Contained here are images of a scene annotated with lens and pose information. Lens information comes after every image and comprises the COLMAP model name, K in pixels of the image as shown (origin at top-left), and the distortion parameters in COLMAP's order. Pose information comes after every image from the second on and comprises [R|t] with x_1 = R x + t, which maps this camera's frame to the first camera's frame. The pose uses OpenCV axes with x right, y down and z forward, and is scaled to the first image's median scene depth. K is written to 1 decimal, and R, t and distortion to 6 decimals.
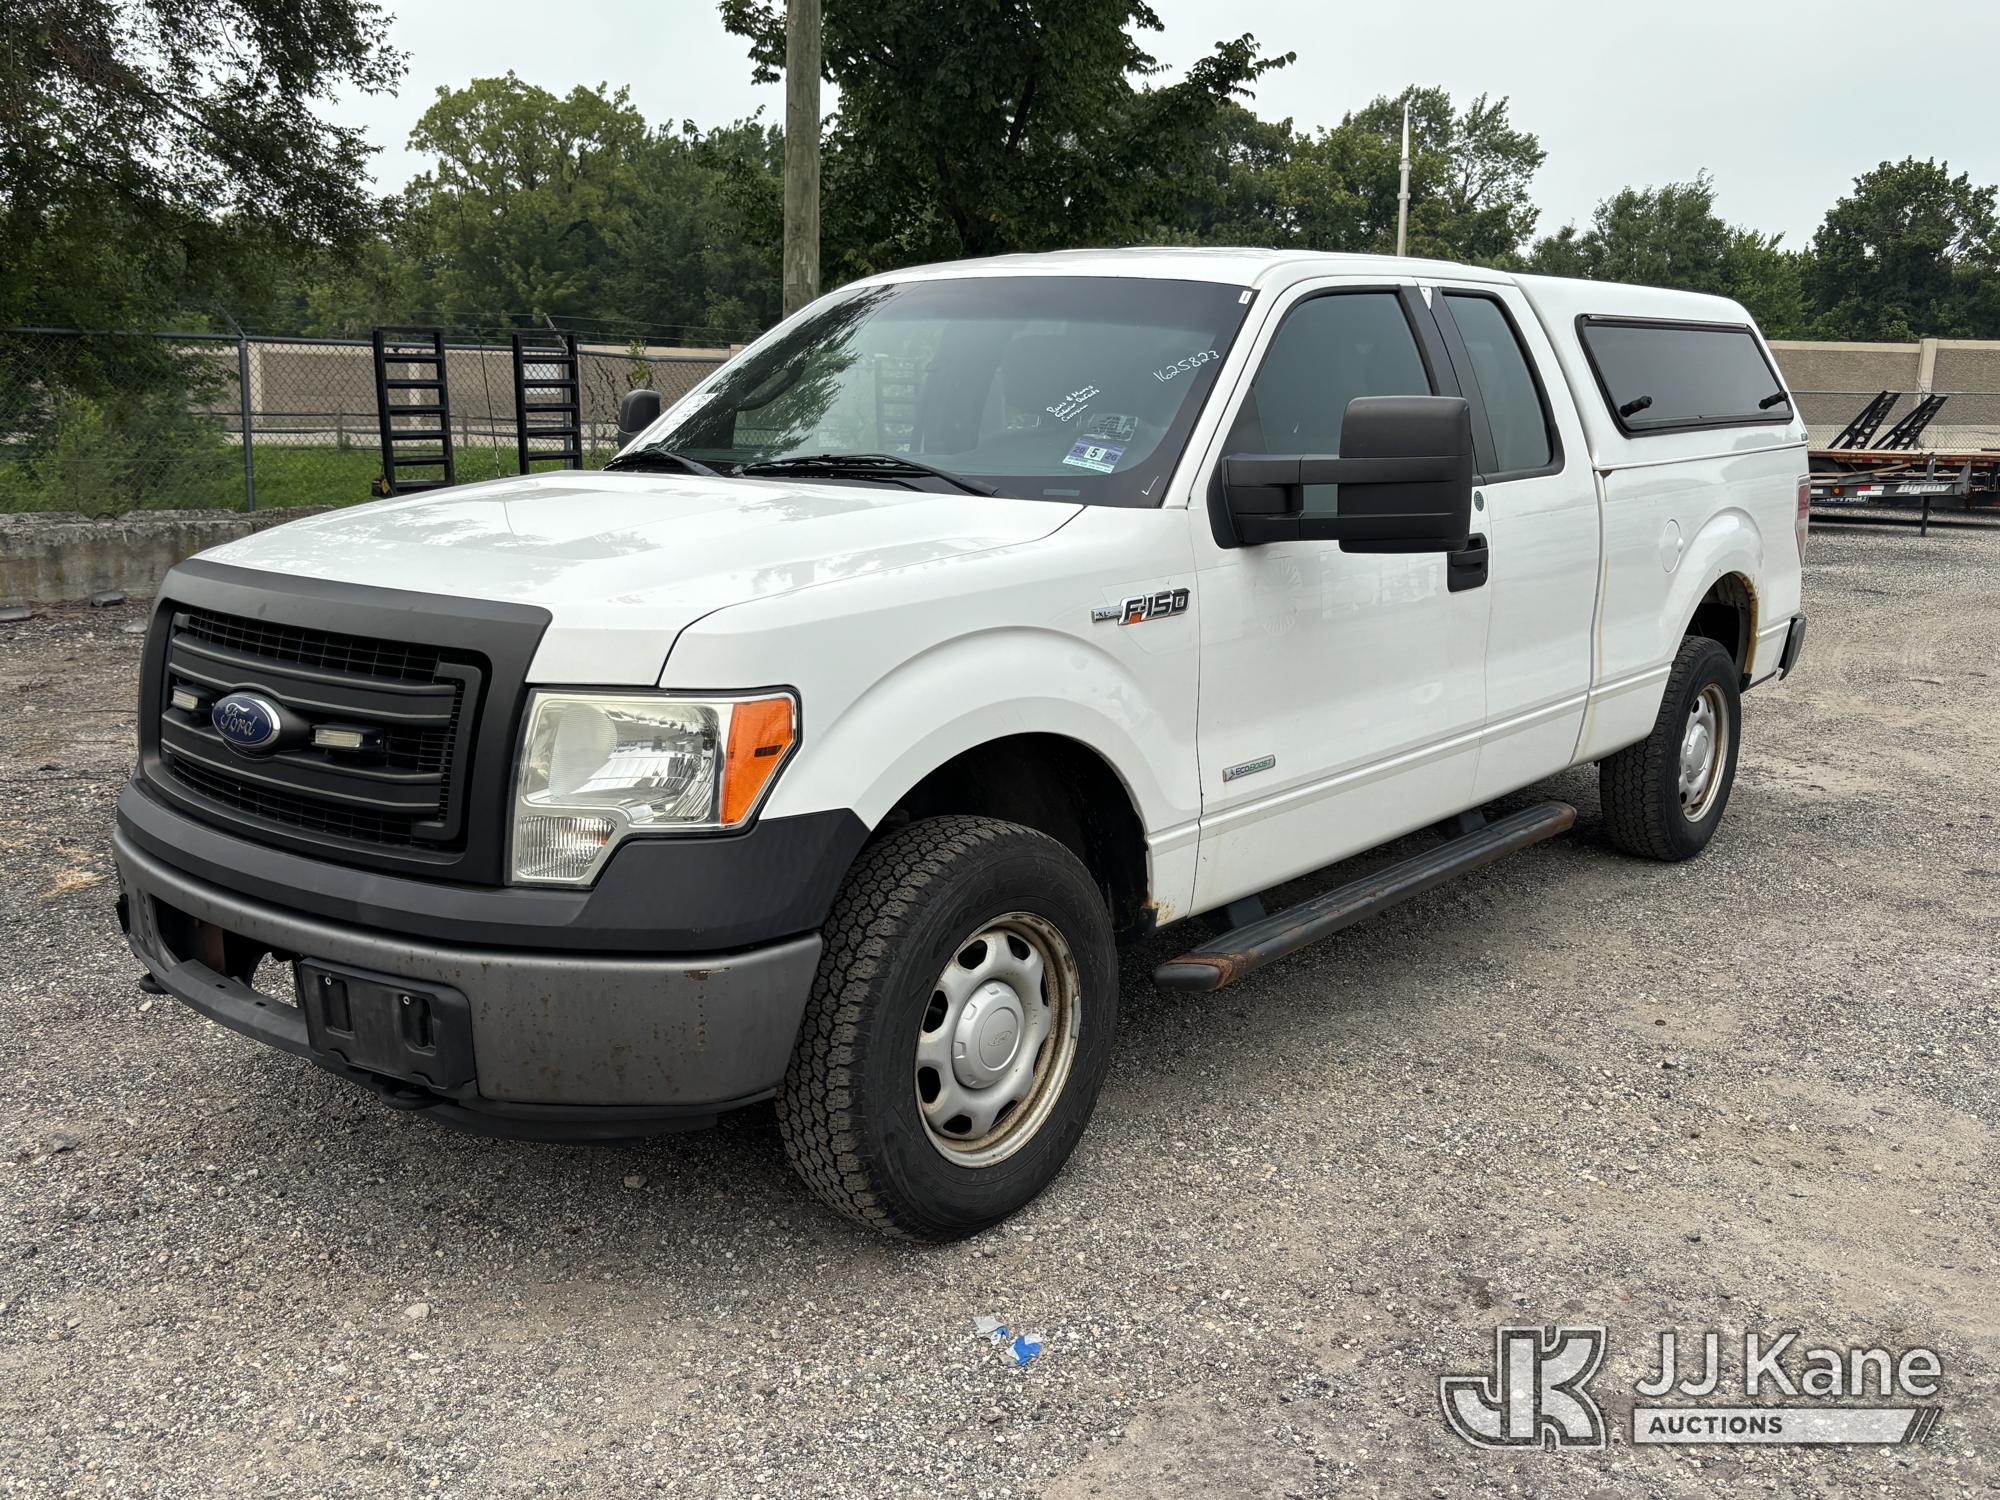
lens RADIAL K [[1705.3, 0, 993.9], [0, 1705.3, 757.0], [0, 0, 1]] dist [0.074259, 0.008665]
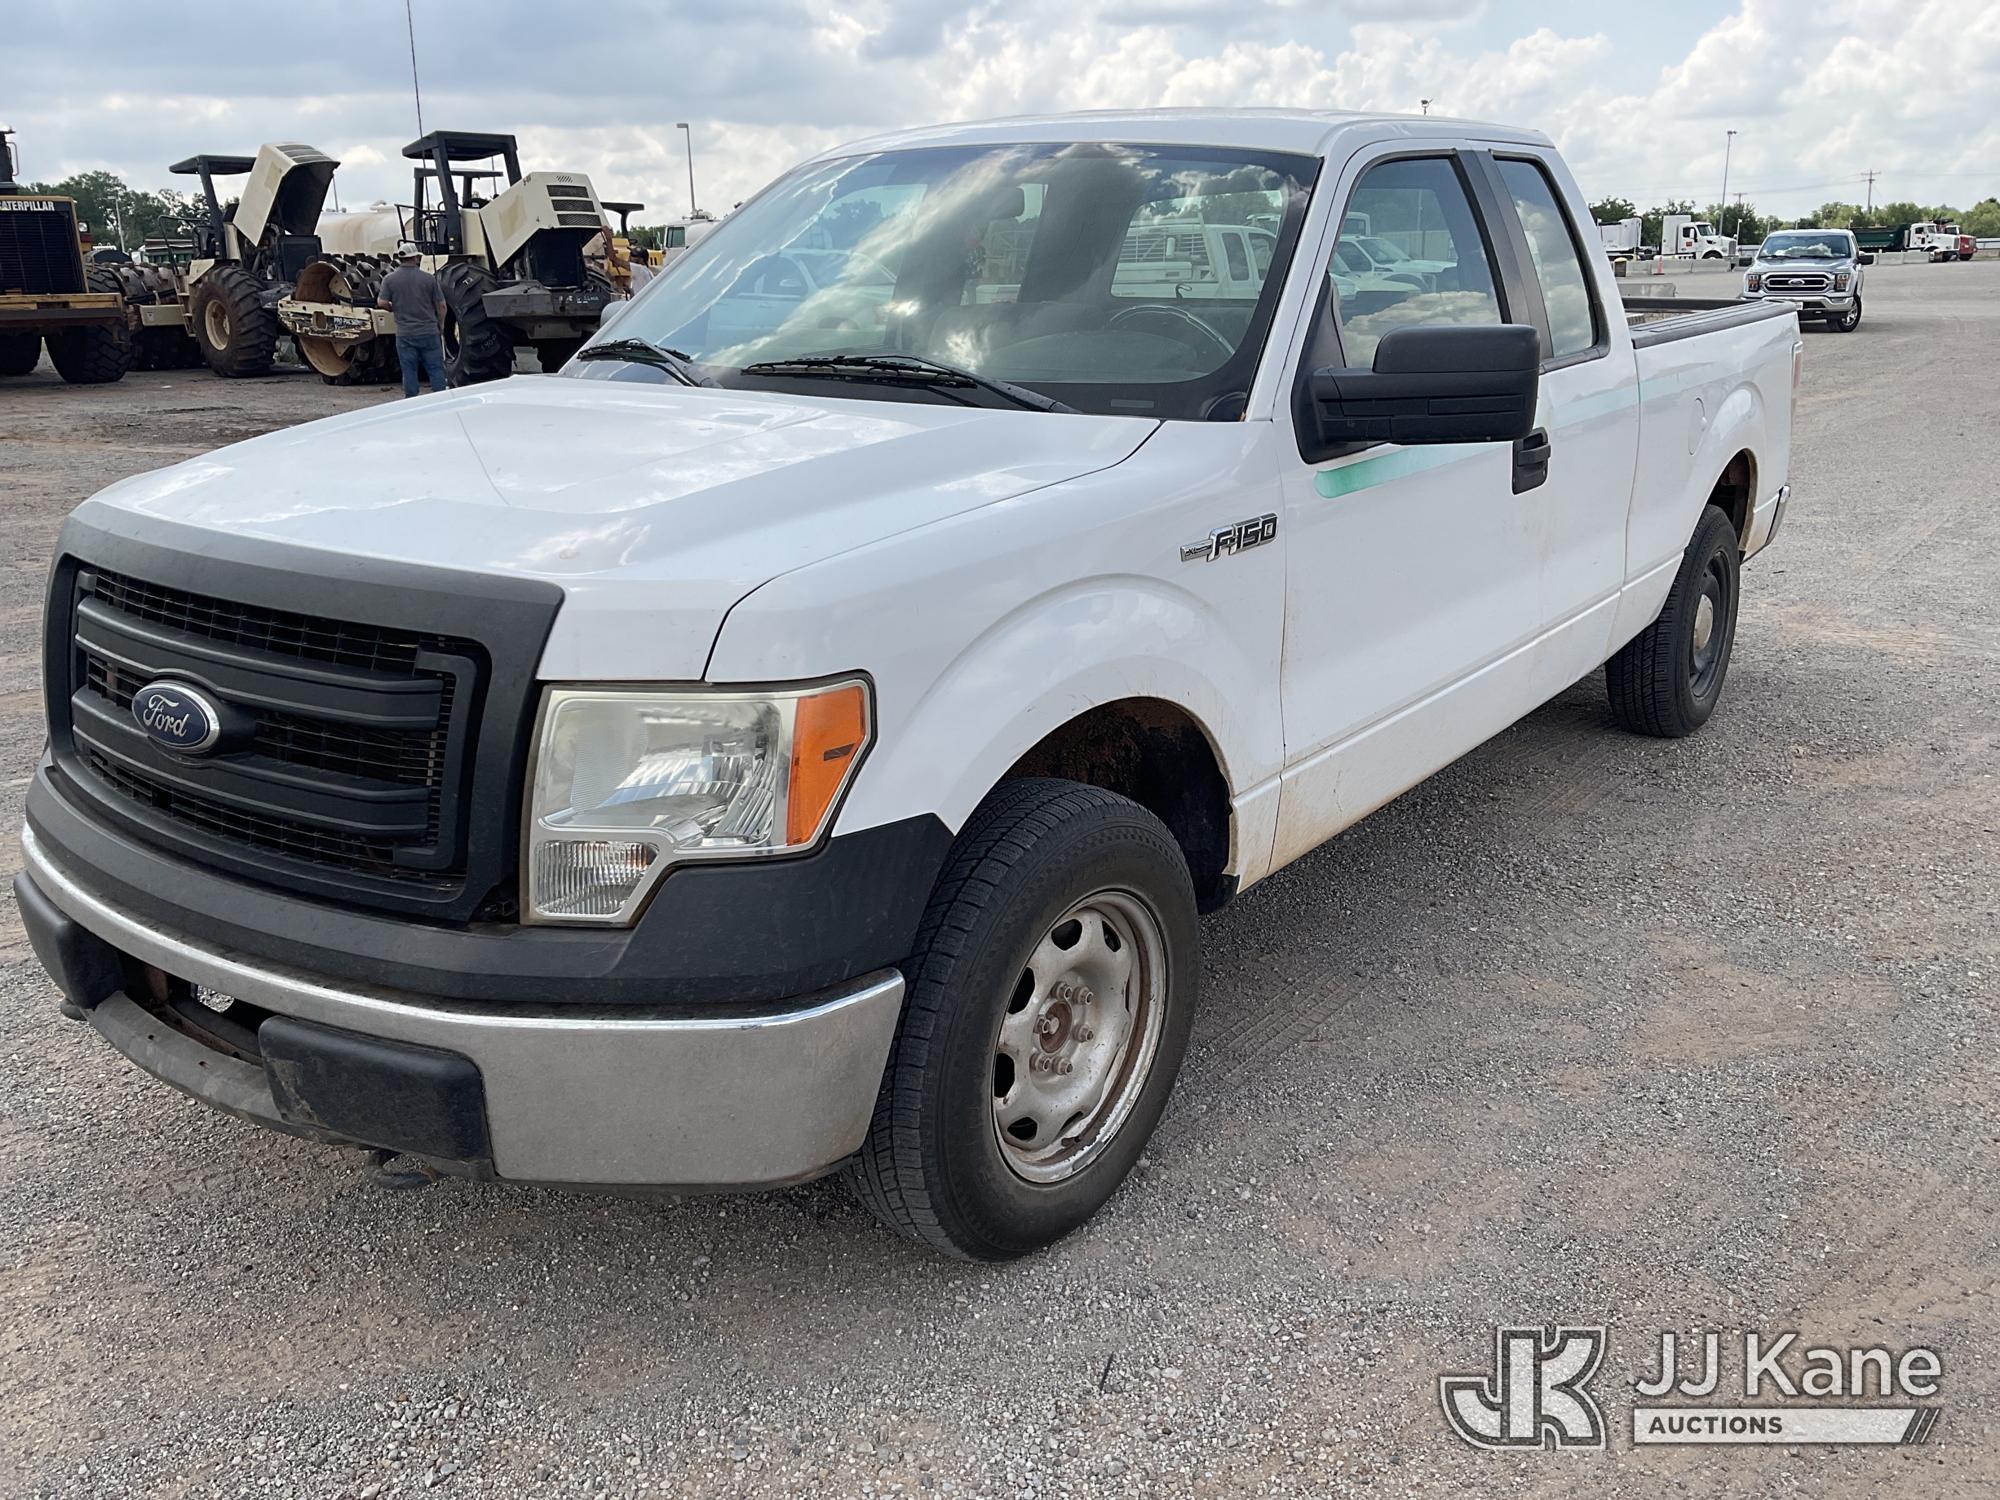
lens RADIAL K [[1589.1, 0, 987.4], [0, 1589.1, 741.9], [0, 0, 1]] dist [0.062898, -0.004048]
pose [[0.998041, -0.029624, 0.055097, -0.089999], [0.024850, 0.996038, 0.085391, -0.061917], [-0.057408, -0.083854, 0.994823, 0.213514]]
